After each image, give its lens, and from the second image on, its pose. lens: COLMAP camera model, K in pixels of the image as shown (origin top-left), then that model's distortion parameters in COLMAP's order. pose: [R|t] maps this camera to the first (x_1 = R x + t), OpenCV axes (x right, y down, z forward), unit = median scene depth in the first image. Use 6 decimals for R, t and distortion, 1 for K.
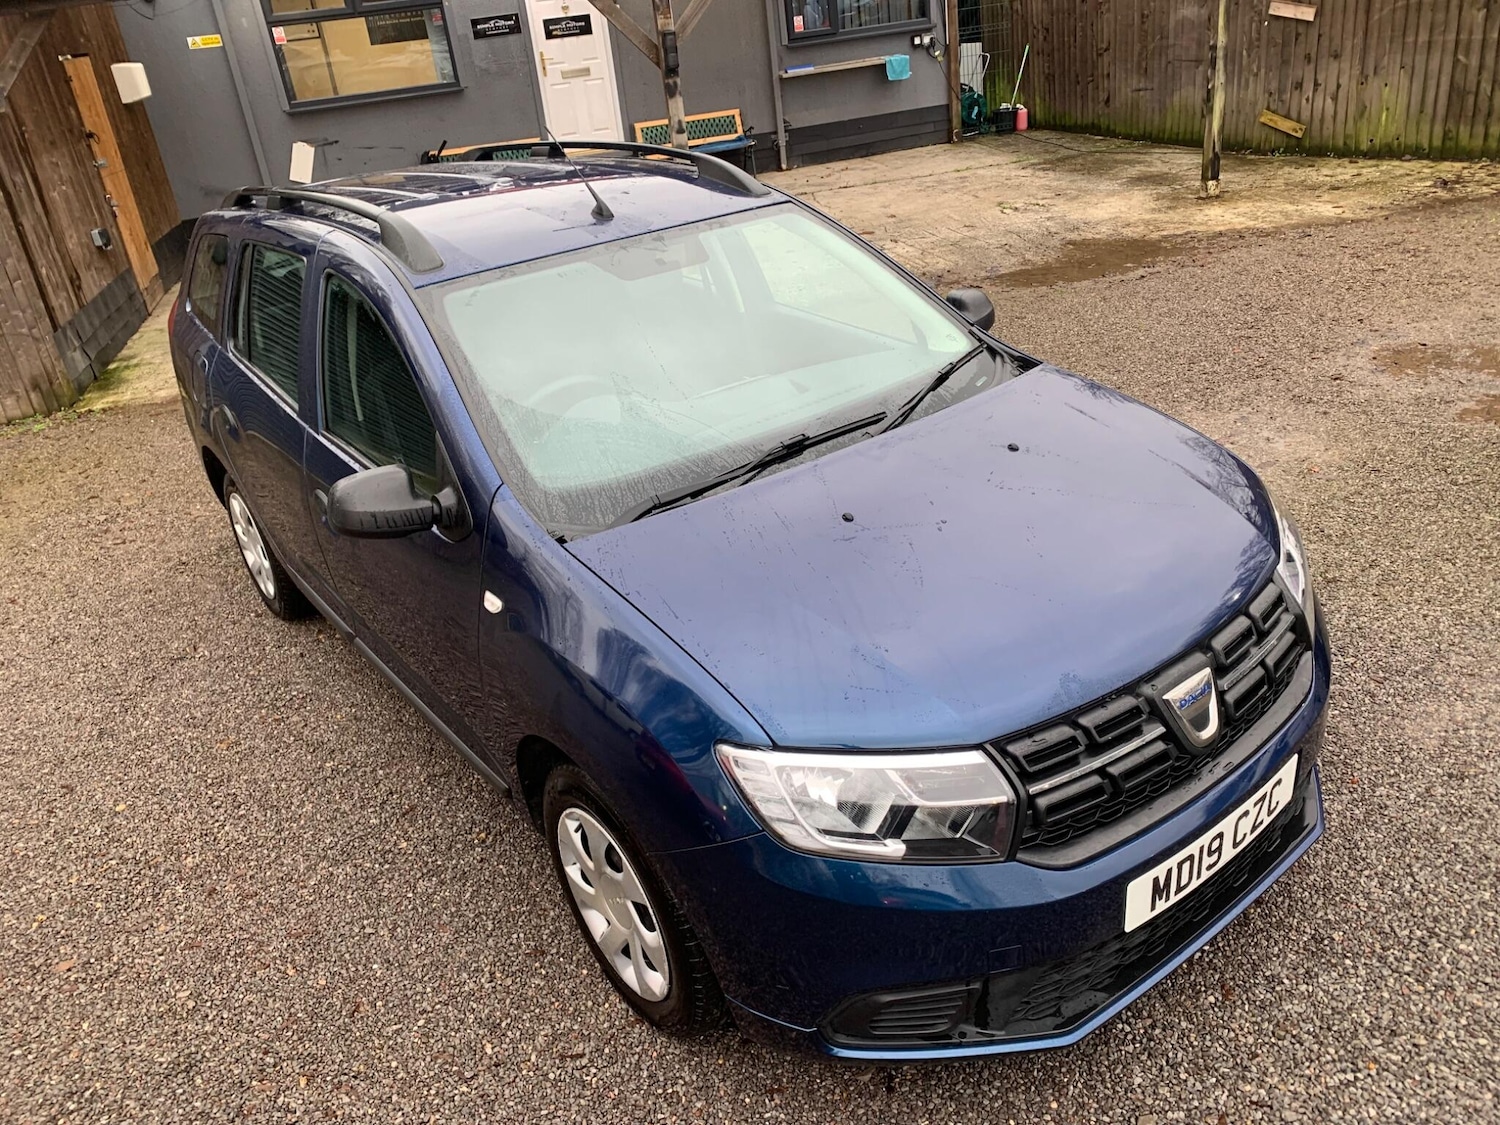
lens RADIAL K [[1145.1, 0, 756.3], [0, 1145.1, 541.6], [0, 0, 1]] dist [0.005606, -0.004274]
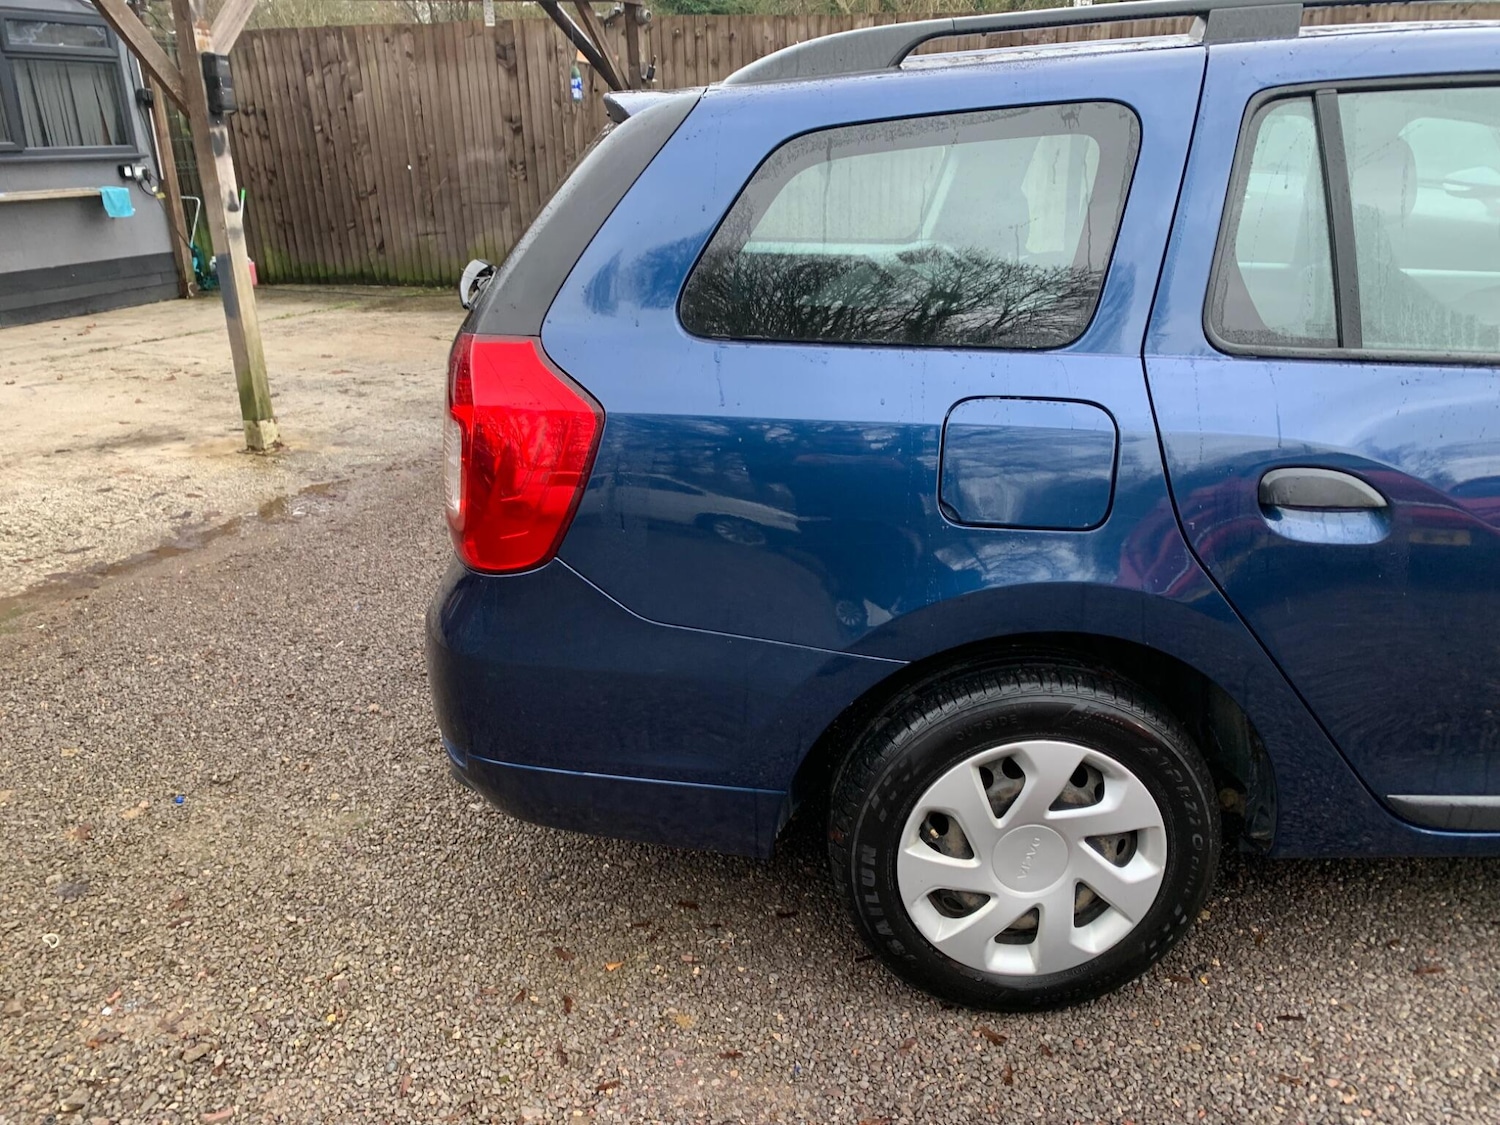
lens RADIAL K [[1142.0, 0, 763.6], [0, 1142.0, 558.9], [0, 0, 1]] dist [-0.008118, 0.009028]
pose [[0.598361, -0.183450, 0.779942, -0.345840], [0.306581, 0.951777, -0.011337, -0.054585], [-0.740252, 0.245899, 0.625749, 0.337483]]
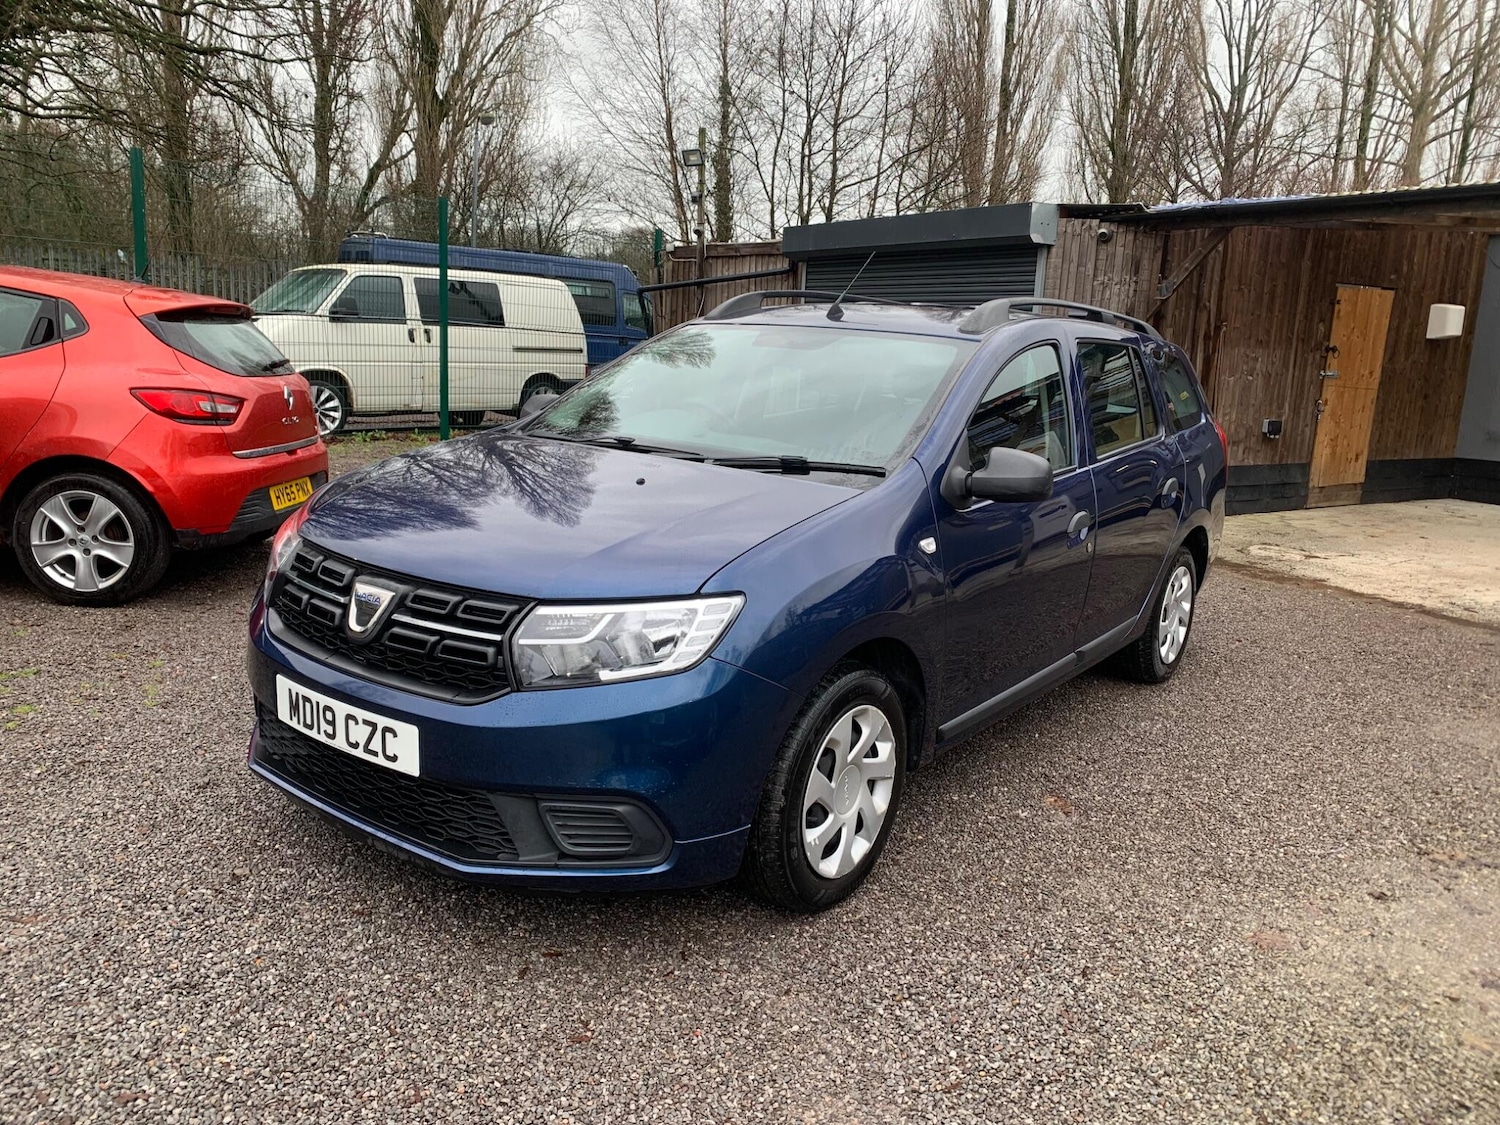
lens RADIAL K [[1150.3, 0, 768.7], [0, 1150.3, 557.8], [0, 0, 1]] dist [0.007652, -0.003170]
pose [[0.285325, 0.304559, -0.908754, 0.329688], [-0.487750, 0.862346, 0.135865, -0.058474], [0.825039, 0.404479, 0.394598, 0.168605]]
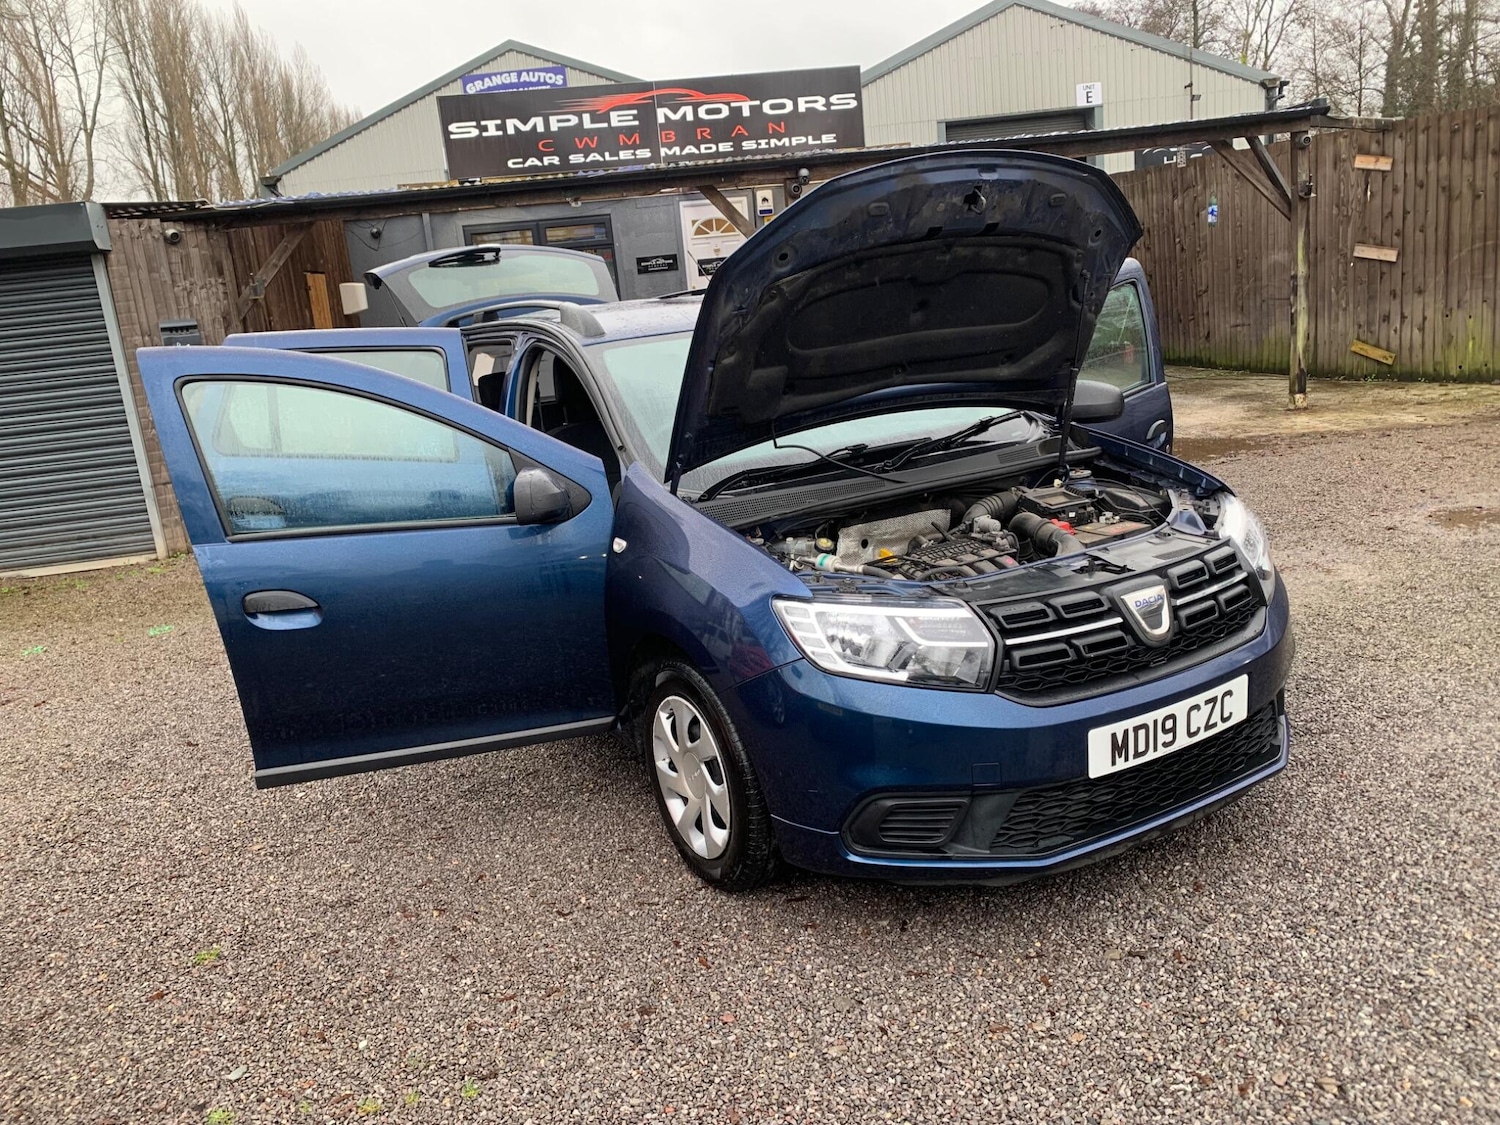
lens RADIAL K [[1138.1, 0, 750.9], [0, 1138.1, 542.6], [0, 0, 1]] dist [0.012404, -0.006330]
pose [[0.992216, 0.042248, -0.117147, 0.017353], [-0.066070, 0.975975, -0.207622, 0.072907], [0.105561, 0.213746, 0.971169, -0.060533]]
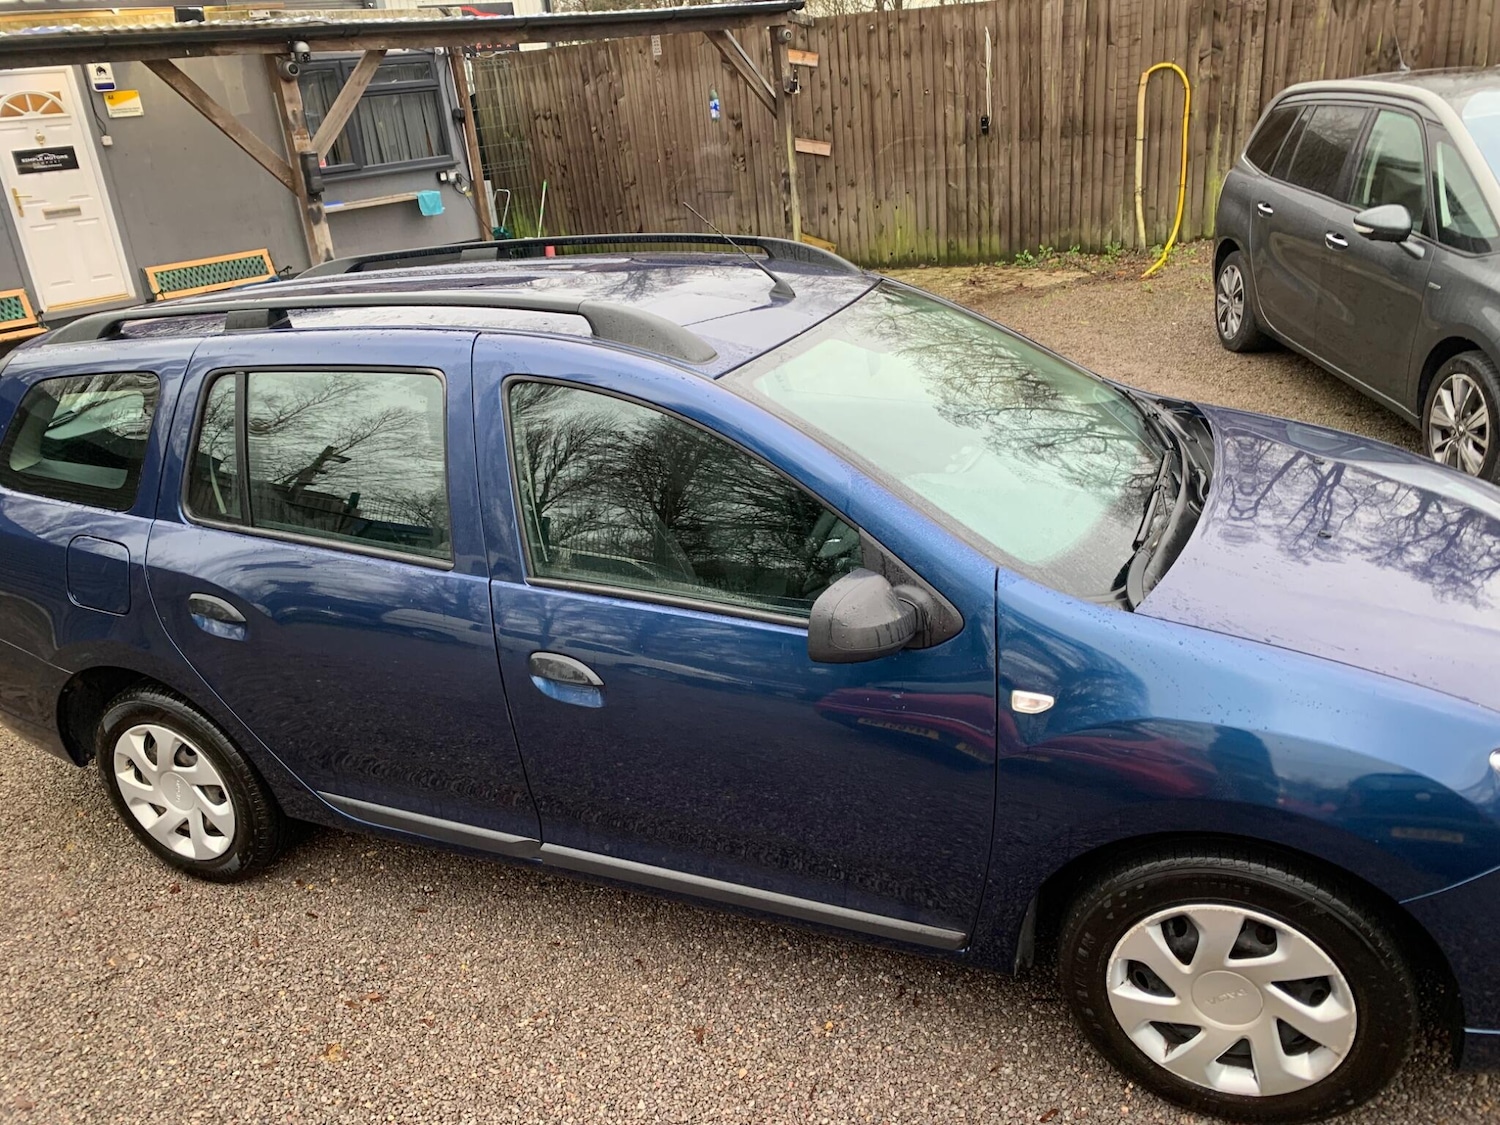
lens RADIAL K [[1148.3, 0, 761.7], [0, 1148.3, 550.7], [0, 0, 1]] dist [0.018072, -0.025757]
pose [[0.866954, -0.155916, 0.473372, -0.189188], [0.207442, 0.976510, -0.058282, -0.011521], [-0.453166, 0.148725, 0.878932, 0.071803]]
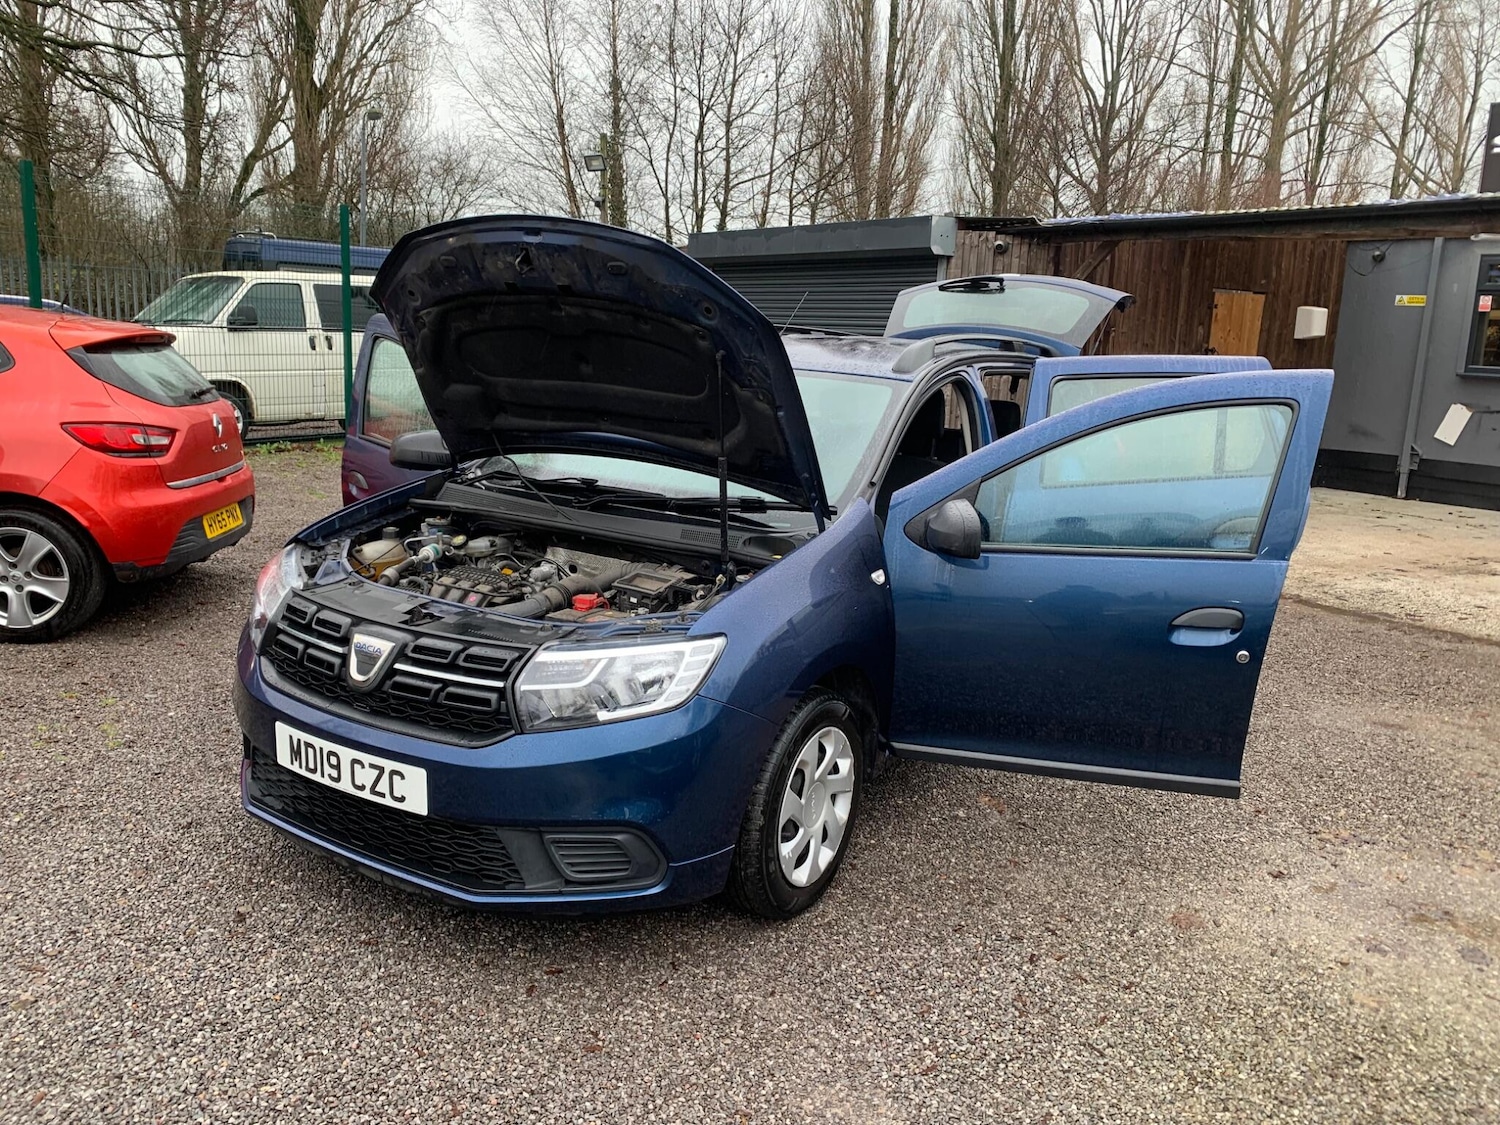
lens RADIAL K [[1150.3, 0, 768.7], [0, 1150.3, 557.8], [0, 0, 1]] dist [0.007652, -0.003170]
pose [[0.373891, 0.304932, -0.875912, 0.341898], [-0.476211, 0.873531, 0.100828, -0.063810], [0.795882, 0.379420, 0.471818, 0.138689]]
